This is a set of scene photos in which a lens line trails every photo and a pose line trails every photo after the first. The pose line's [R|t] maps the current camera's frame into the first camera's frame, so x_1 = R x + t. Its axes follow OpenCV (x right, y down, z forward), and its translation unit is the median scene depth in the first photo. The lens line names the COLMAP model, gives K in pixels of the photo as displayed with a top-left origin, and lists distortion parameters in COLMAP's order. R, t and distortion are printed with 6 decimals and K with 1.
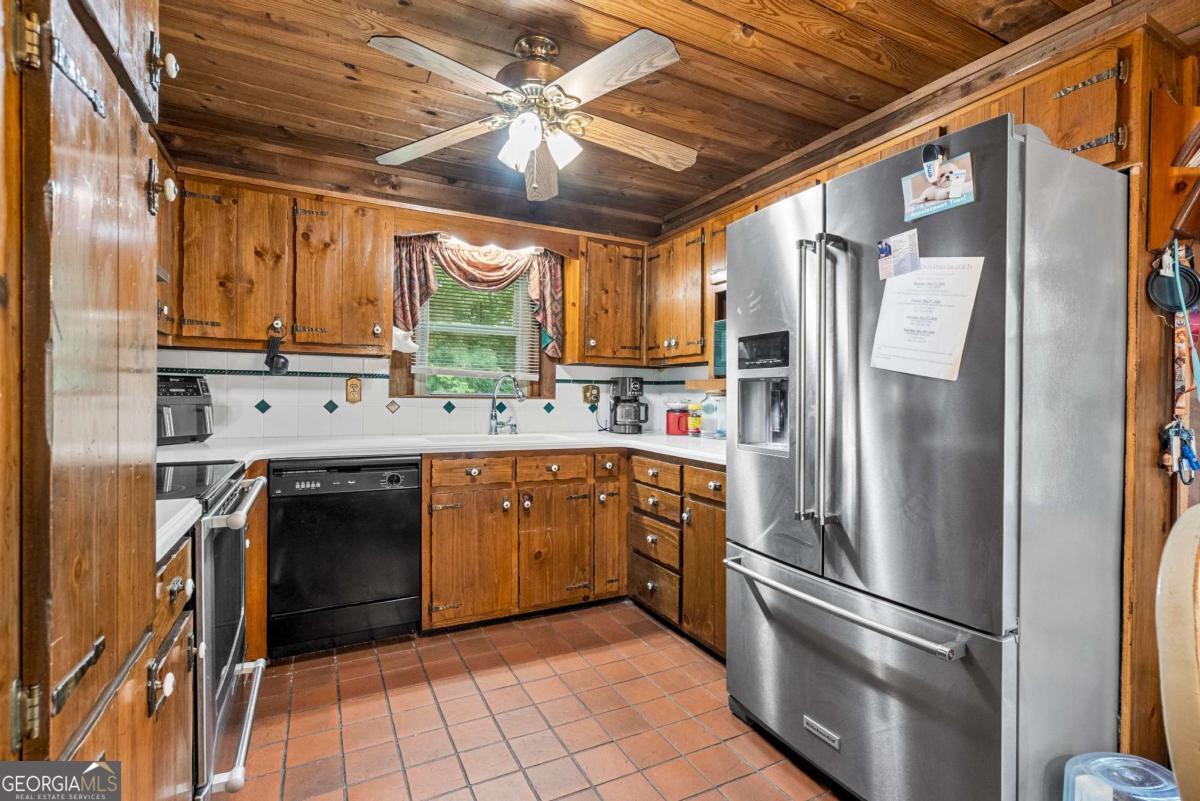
lens RADIAL K [[548.3, 0, 594.6], [0, 548.3, 401.6], [0, 0, 1]] dist [-0.001652, 0.001198]
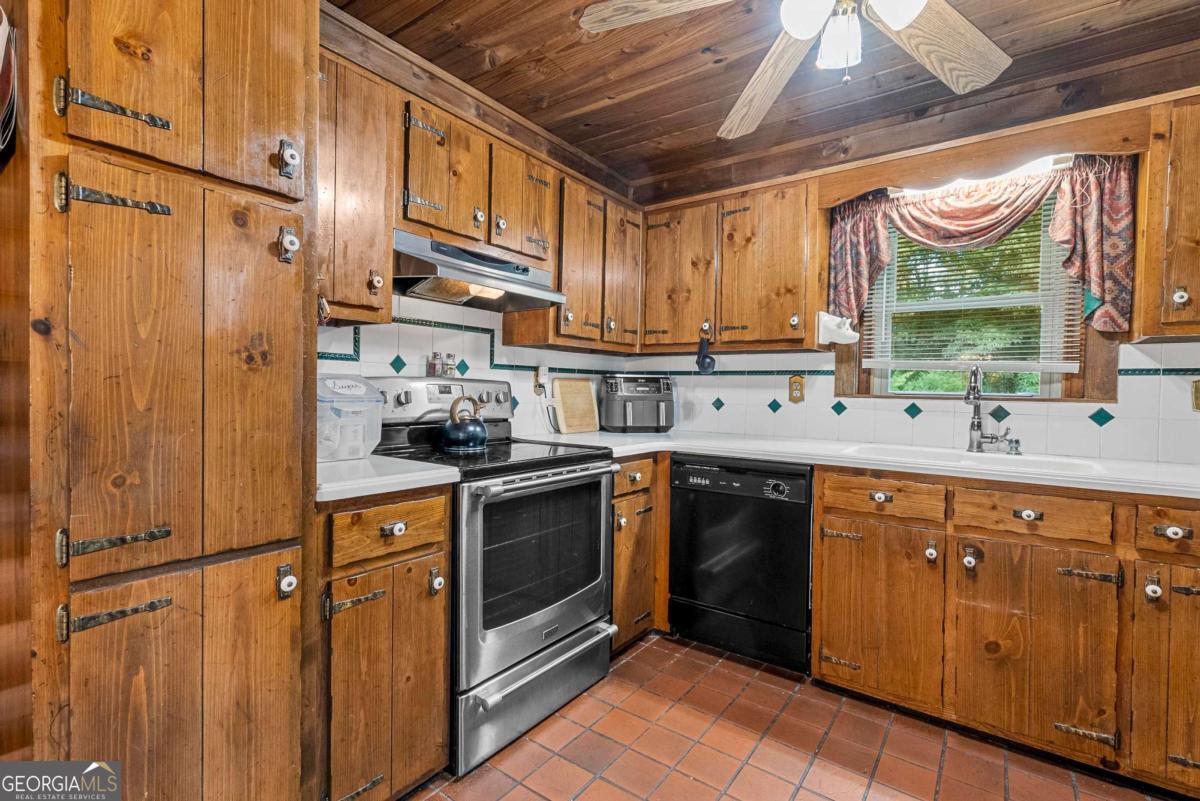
lens RADIAL K [[548.3, 0, 600.7], [0, 548.3, 400.3], [0, 0, 1]] dist [-0.001652, 0.001198]
pose [[0.452046, 0.012802, -0.891903, 0.259587], [-0.020210, 0.999787, 0.004107, 0.001792], [0.891765, 0.016169, 0.452209, 0.314118]]
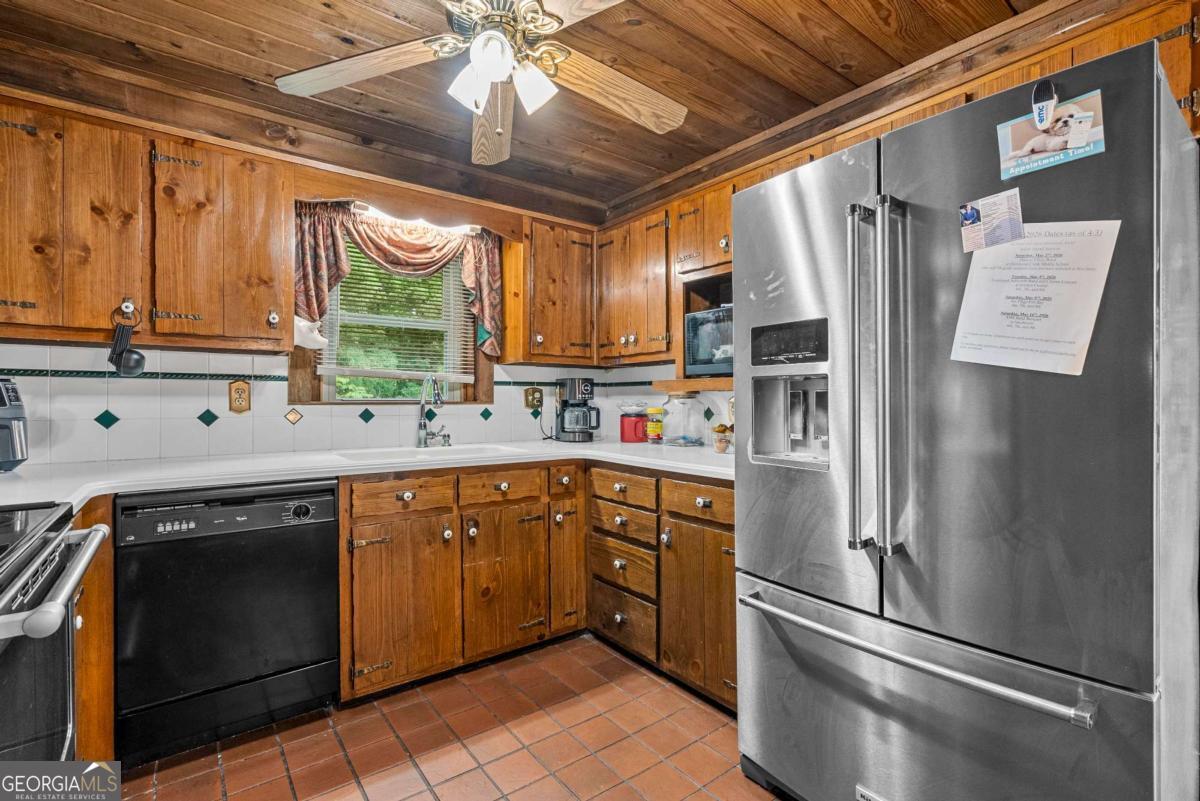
lens RADIAL K [[548.3, 0, 595.0], [0, 548.3, 401.7], [0, 0, 1]] dist [-0.001652, 0.001198]
pose [[0.984577, -0.012607, 0.174497, -0.083737], [0.013652, 0.999895, -0.004787, -0.002518], [-0.174418, 0.007095, 0.984646, 0.154012]]
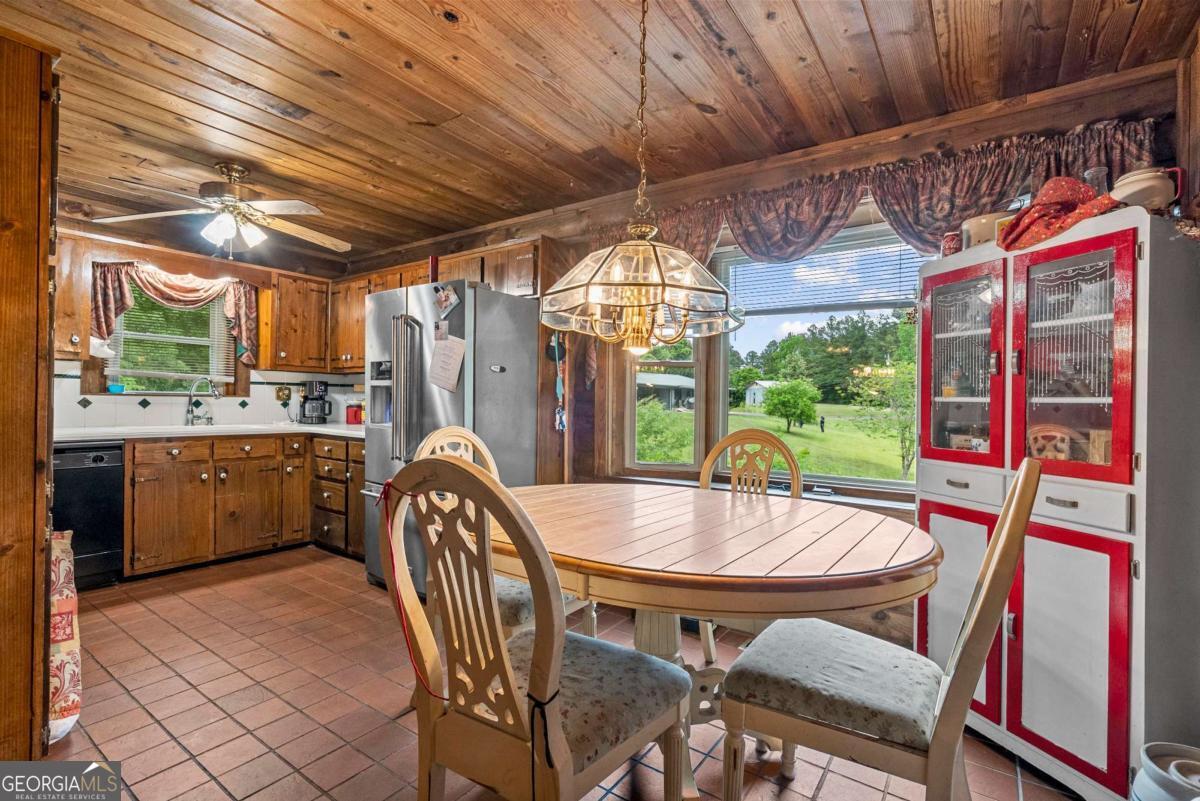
lens RADIAL K [[548.3, 0, 596.6], [0, 548.3, 401.7], [0, 0, 1]] dist [-0.001652, 0.001198]
pose [[0.886991, 0.002751, 0.461779, 0.067710], [-0.002427, 0.999996, -0.001295, 0.006535], [-0.461781, 0.000028, 0.886994, -0.607140]]
